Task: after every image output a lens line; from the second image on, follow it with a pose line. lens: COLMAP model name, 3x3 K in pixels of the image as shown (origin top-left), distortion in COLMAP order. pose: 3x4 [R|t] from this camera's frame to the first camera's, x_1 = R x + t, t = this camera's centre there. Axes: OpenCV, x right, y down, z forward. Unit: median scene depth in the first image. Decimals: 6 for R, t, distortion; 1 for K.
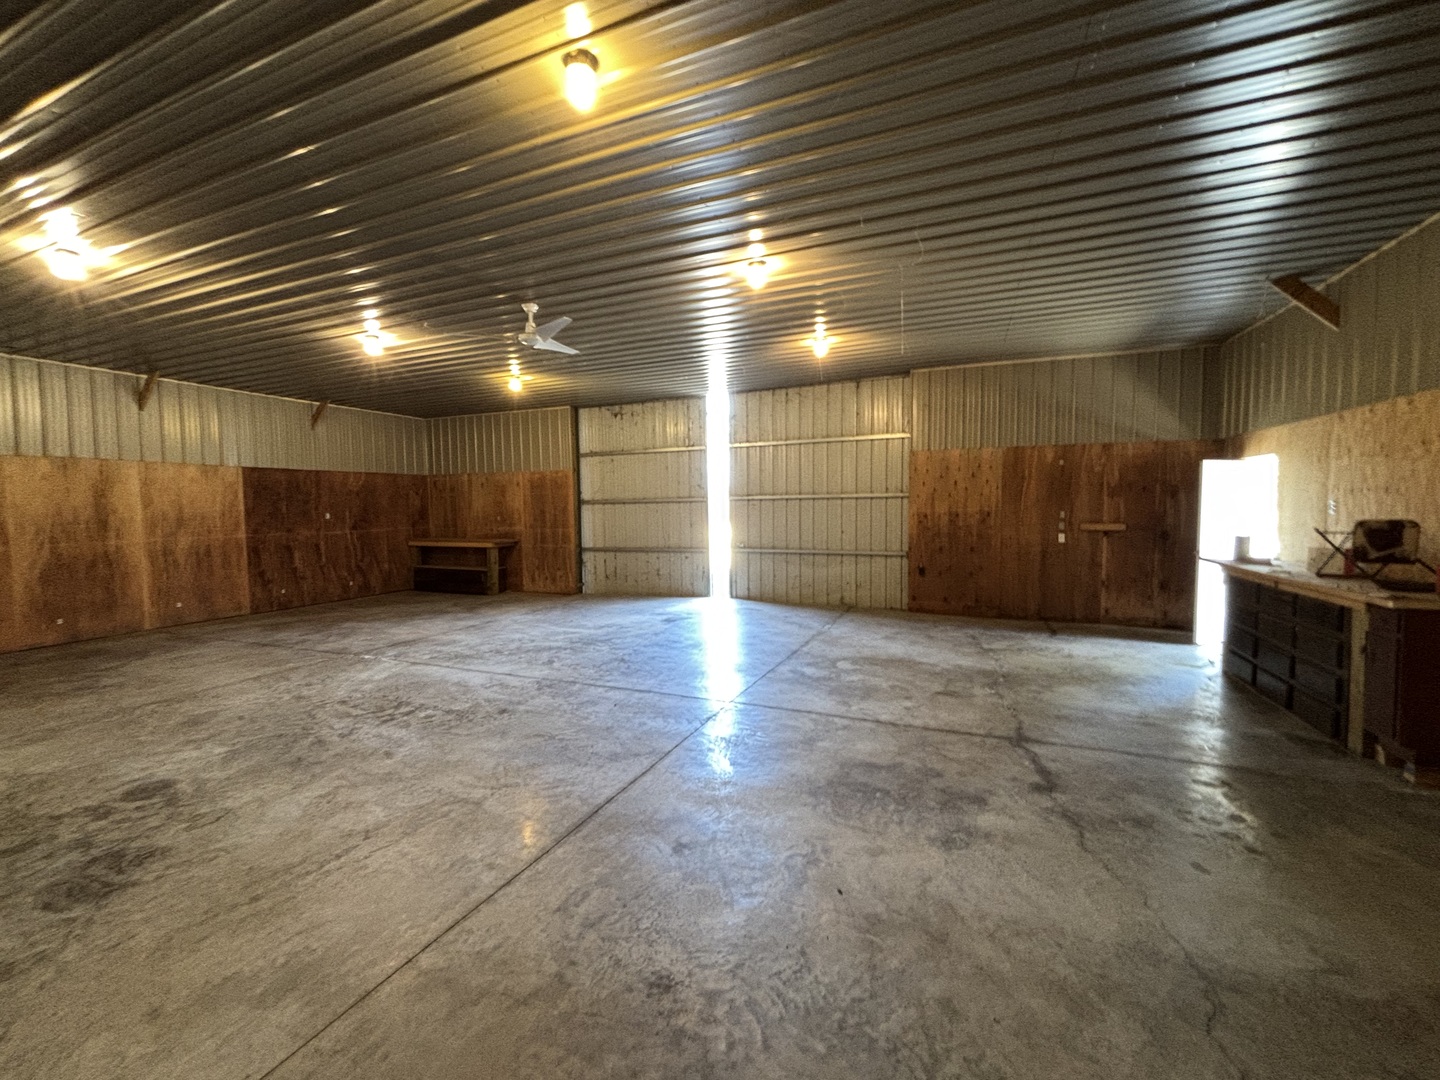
lens RADIAL K [[572.5, 0, 720.0], [0, 572.5, 546.0], [0, 0, 1]] dist [-0.000710, -0.000439]
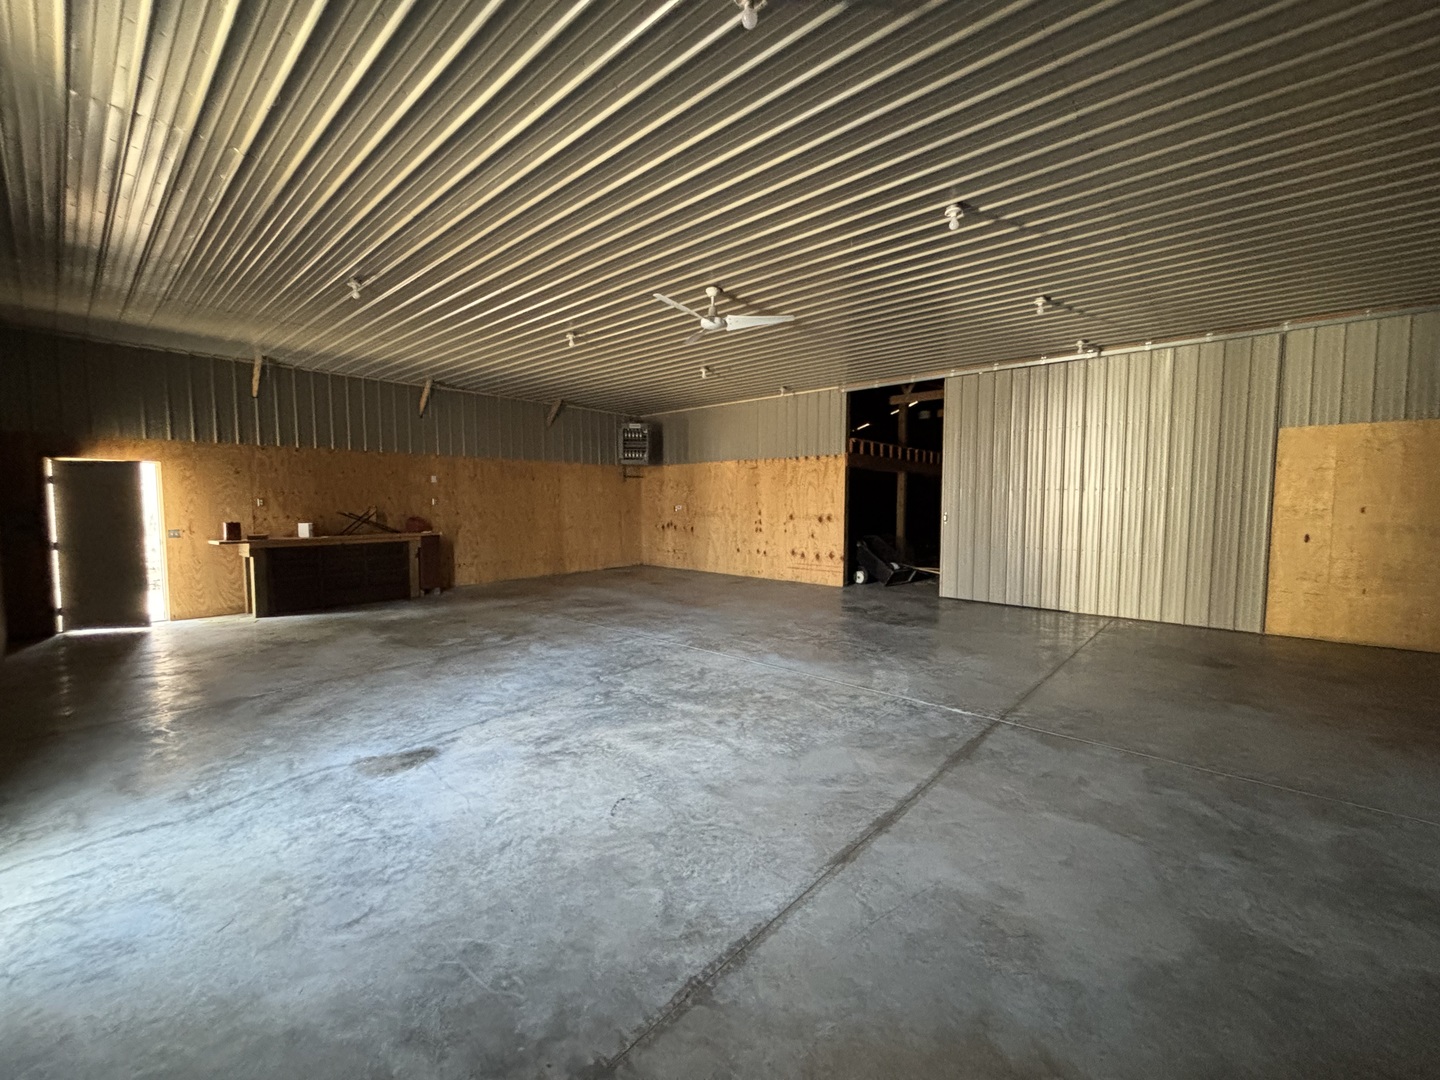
lens RADIAL K [[580.1, 0, 722.6], [0, 580.1, 535.5], [0, 0, 1]] dist [-0.001266, -0.000320]
pose [[-0.948940, -0.003511, 0.315437, -0.500962], [0.037500, 0.991592, 0.123850, -0.089811], [-0.313220, 0.129355, -0.940830, 1.493680]]
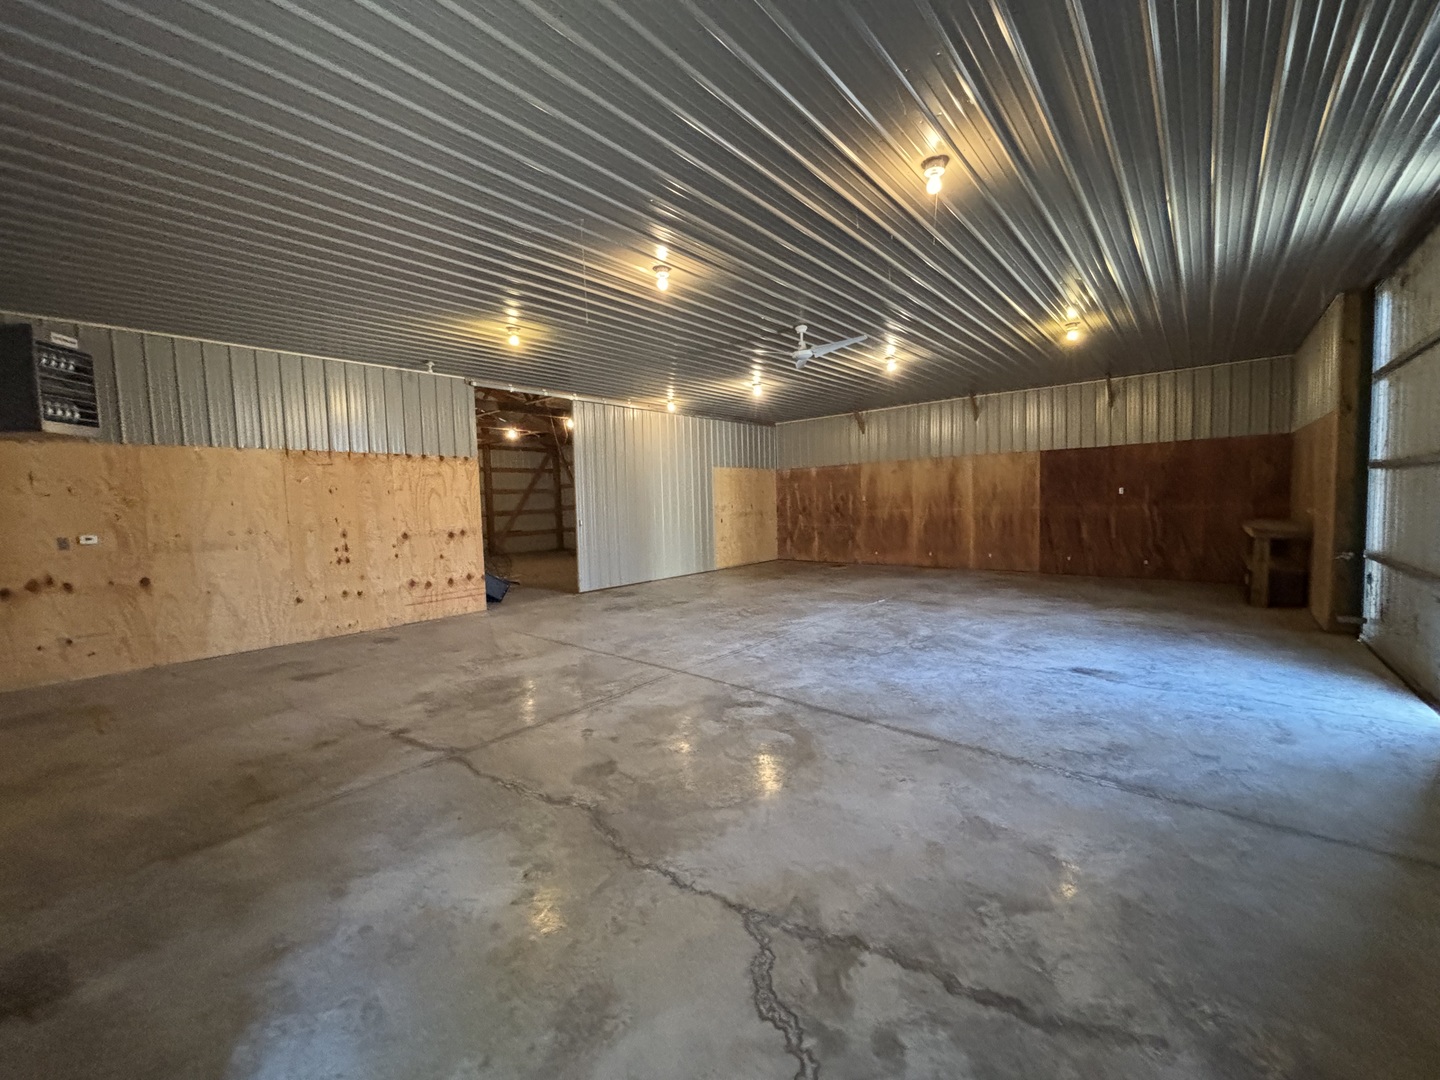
lens RADIAL K [[580.1, 0, 722.6], [0, 580.1, 535.5], [0, 0, 1]] dist [-0.001266, -0.000320]
pose [[-0.290040, 0.080378, -0.953633, 0.689828], [-0.031844, 0.995104, 0.093558, -0.067582], [0.956485, 0.057503, -0.286061, 0.903774]]
